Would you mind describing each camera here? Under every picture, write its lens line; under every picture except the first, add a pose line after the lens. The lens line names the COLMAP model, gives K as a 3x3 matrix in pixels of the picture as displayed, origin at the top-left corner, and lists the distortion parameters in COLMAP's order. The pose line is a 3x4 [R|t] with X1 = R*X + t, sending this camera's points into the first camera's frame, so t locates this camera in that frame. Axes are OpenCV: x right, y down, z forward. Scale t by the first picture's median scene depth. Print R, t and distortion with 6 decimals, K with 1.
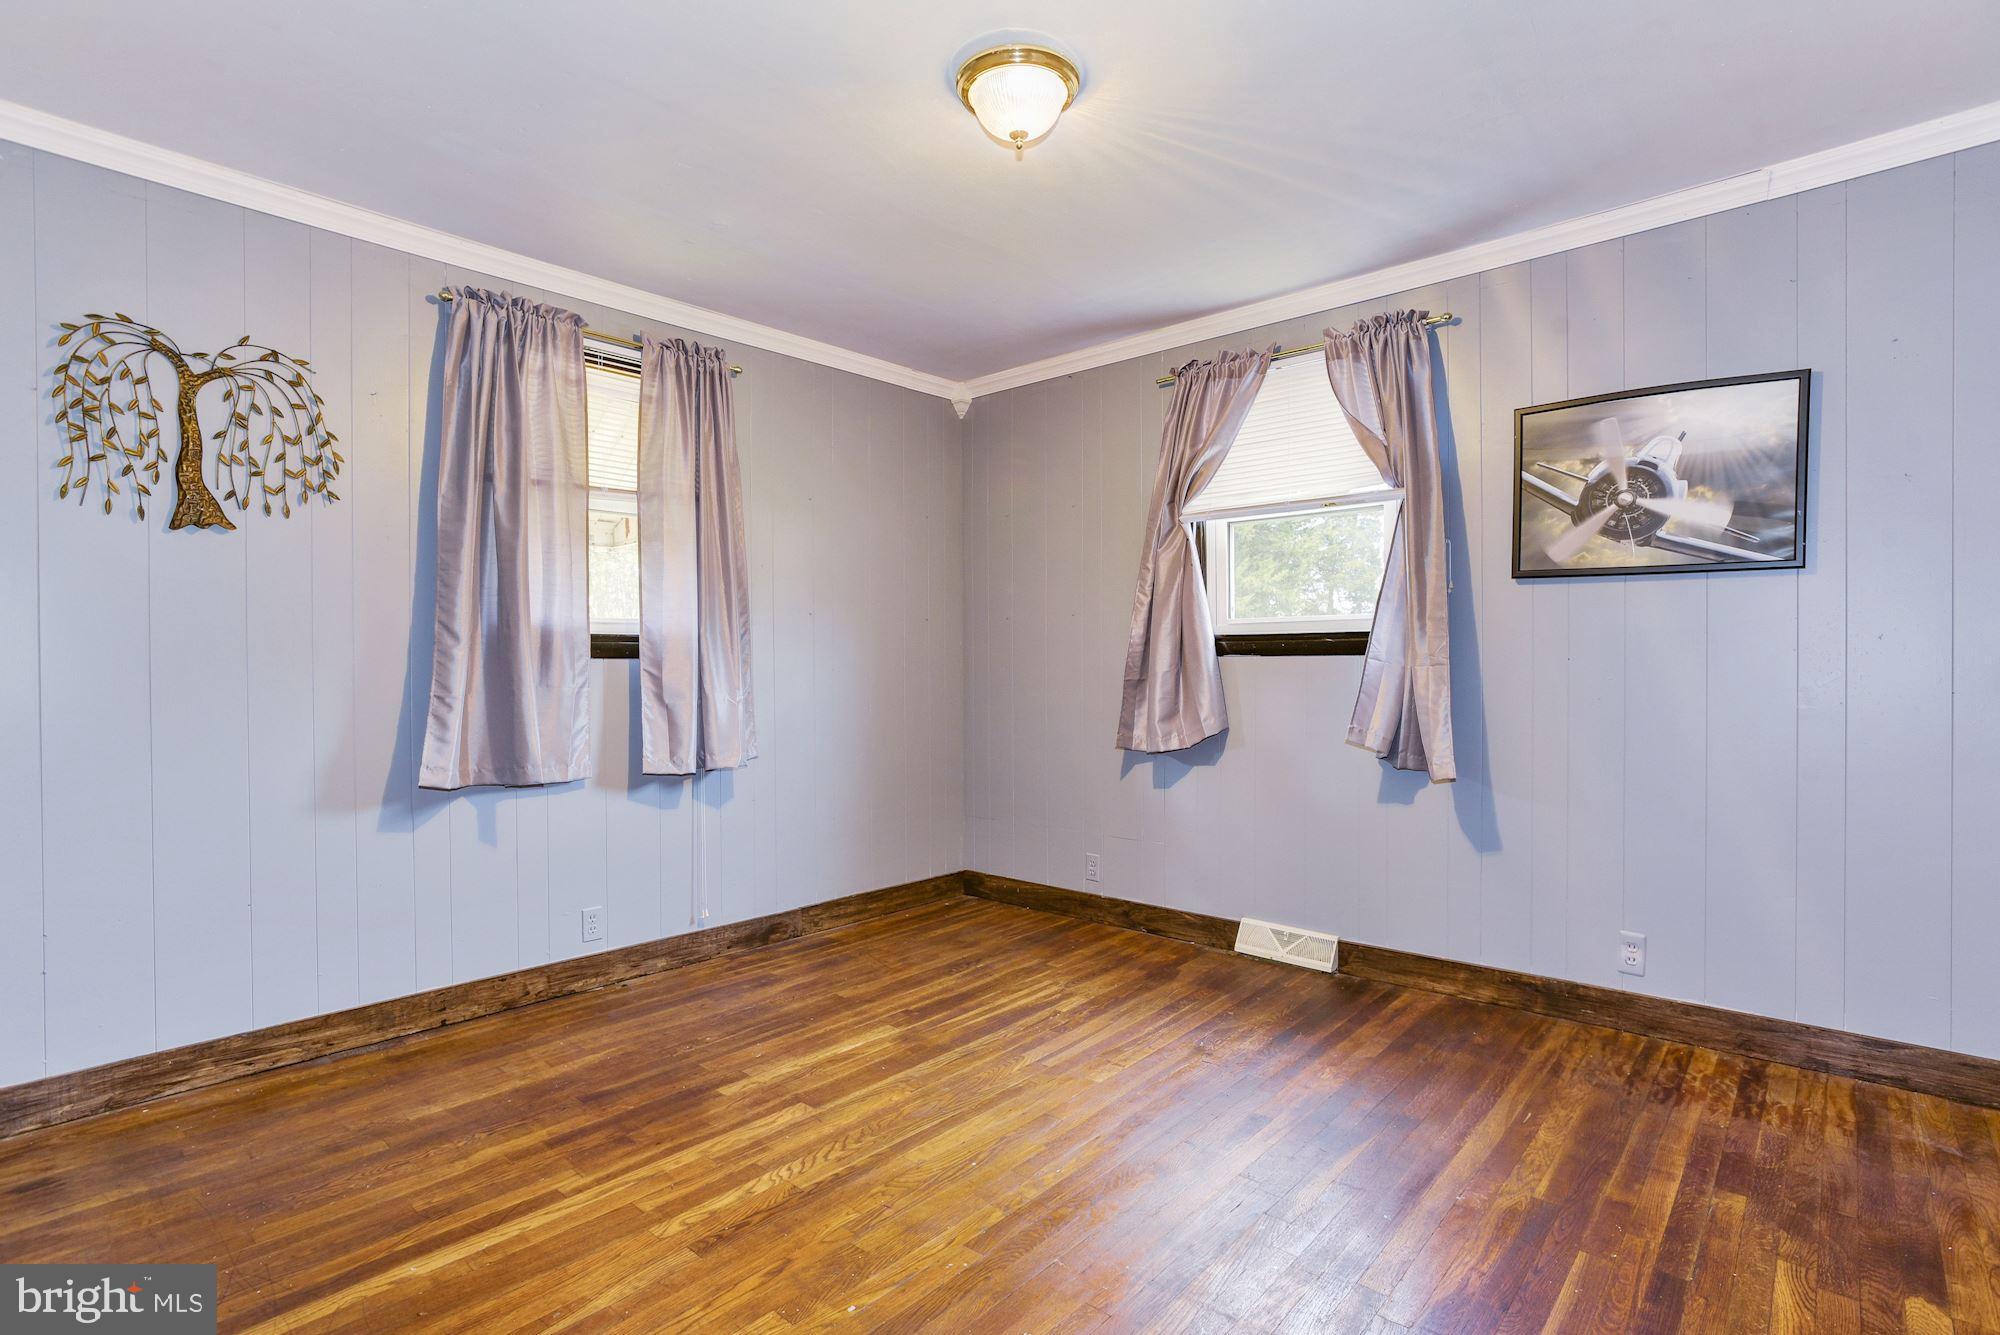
lens RADIAL K [[987.9, 0, 1001.6], [0, 987.9, 663.0], [0, 0, 1]] dist [-0.055065, 0.027938]
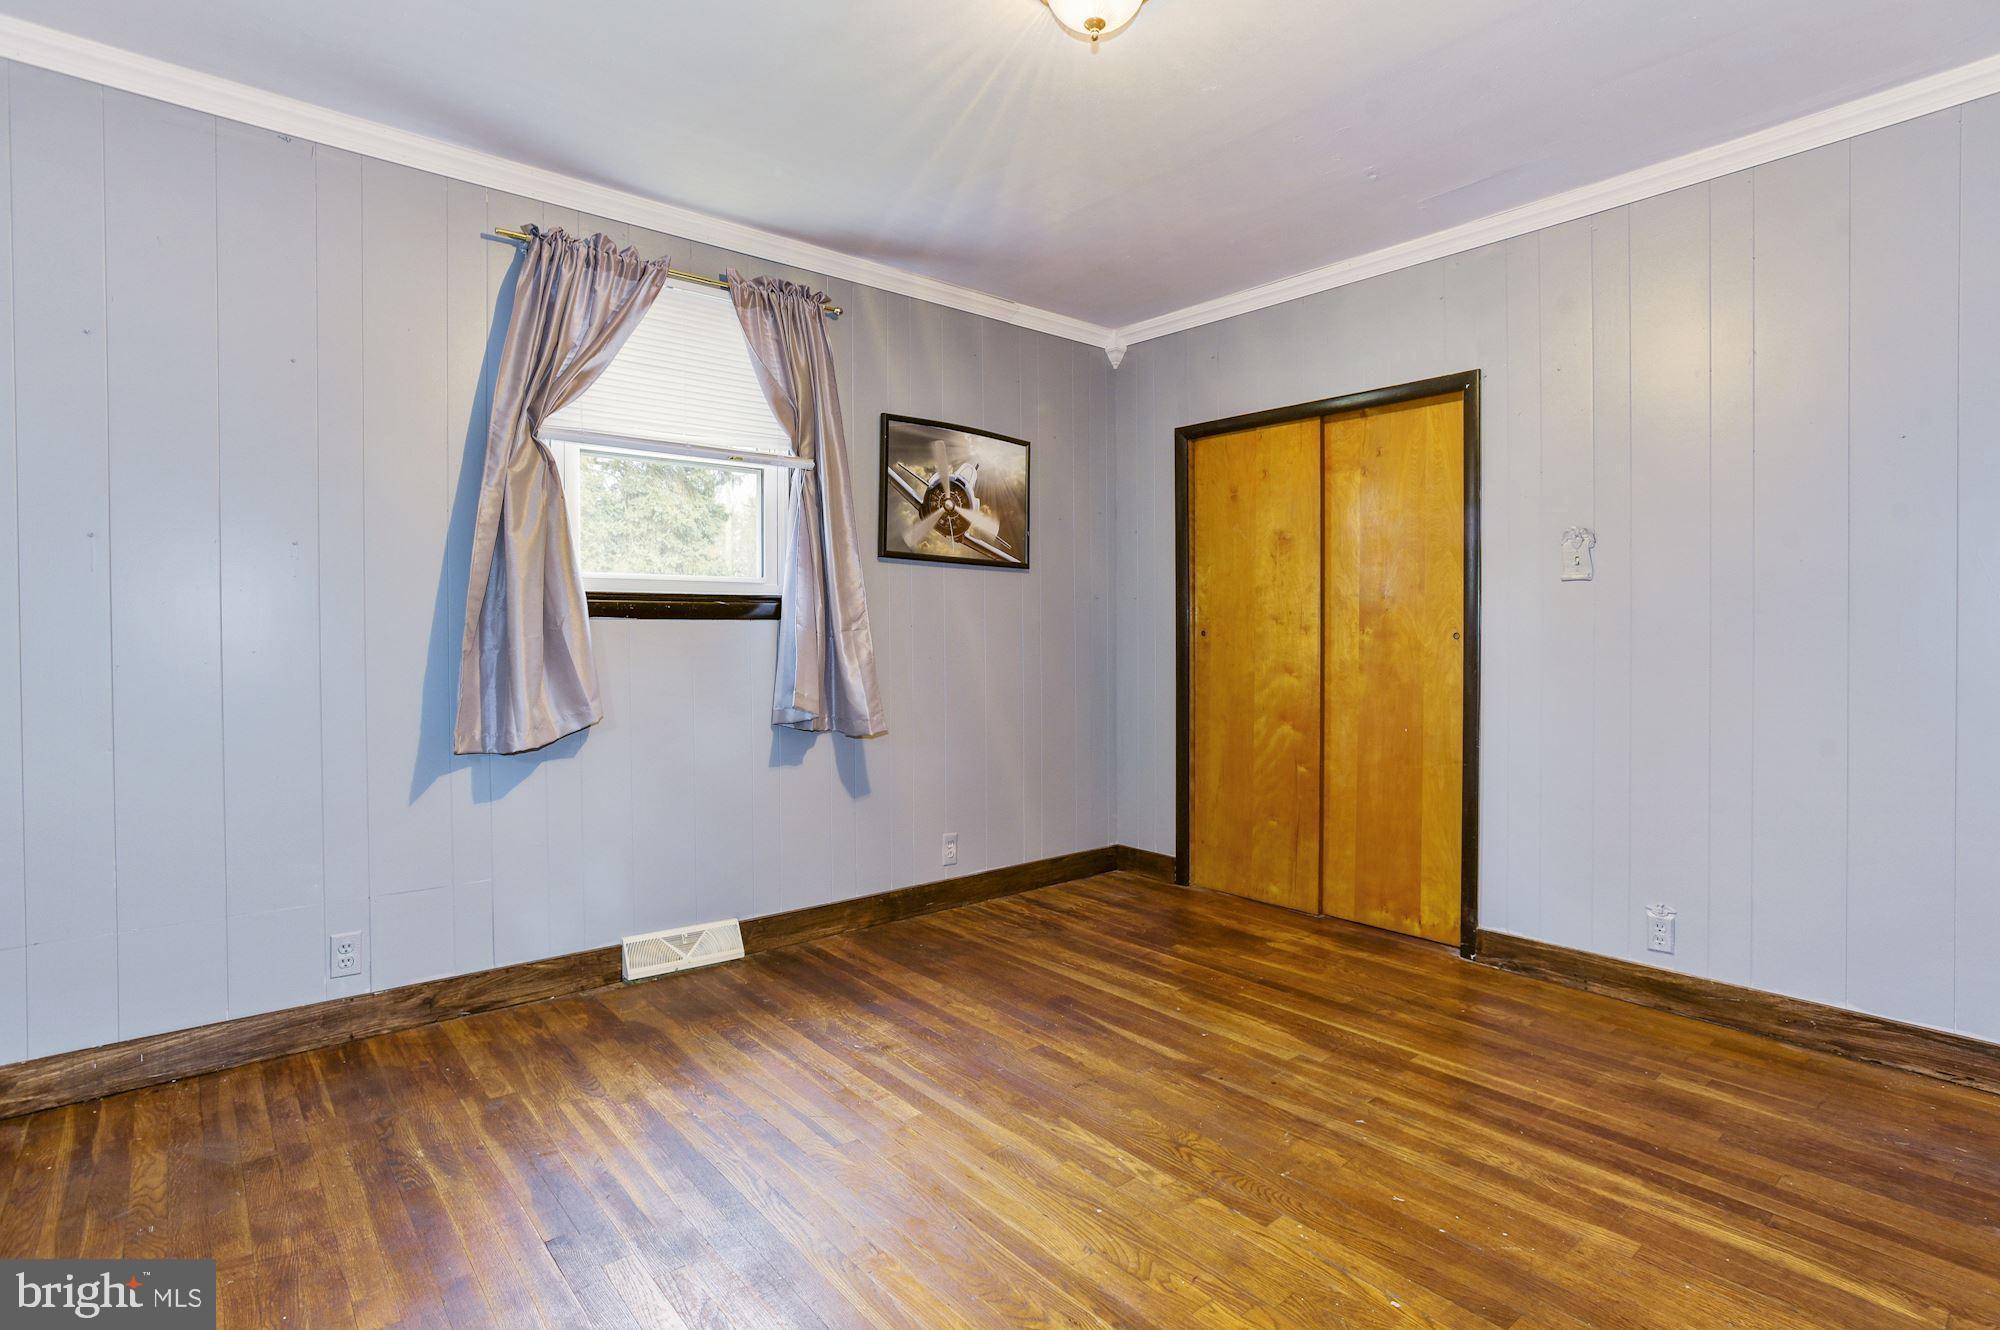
lens RADIAL K [[985.2, 0, 1003.8], [0, 985.2, 638.9], [0, 0, 1]] dist [-0.052040, 0.026008]
pose [[0.127568, 0.004236, 0.991821, -0.643357], [0.002669, 0.999986, -0.004615, 0.018591], [-0.991826, 0.003236, 0.127555, 0.722125]]
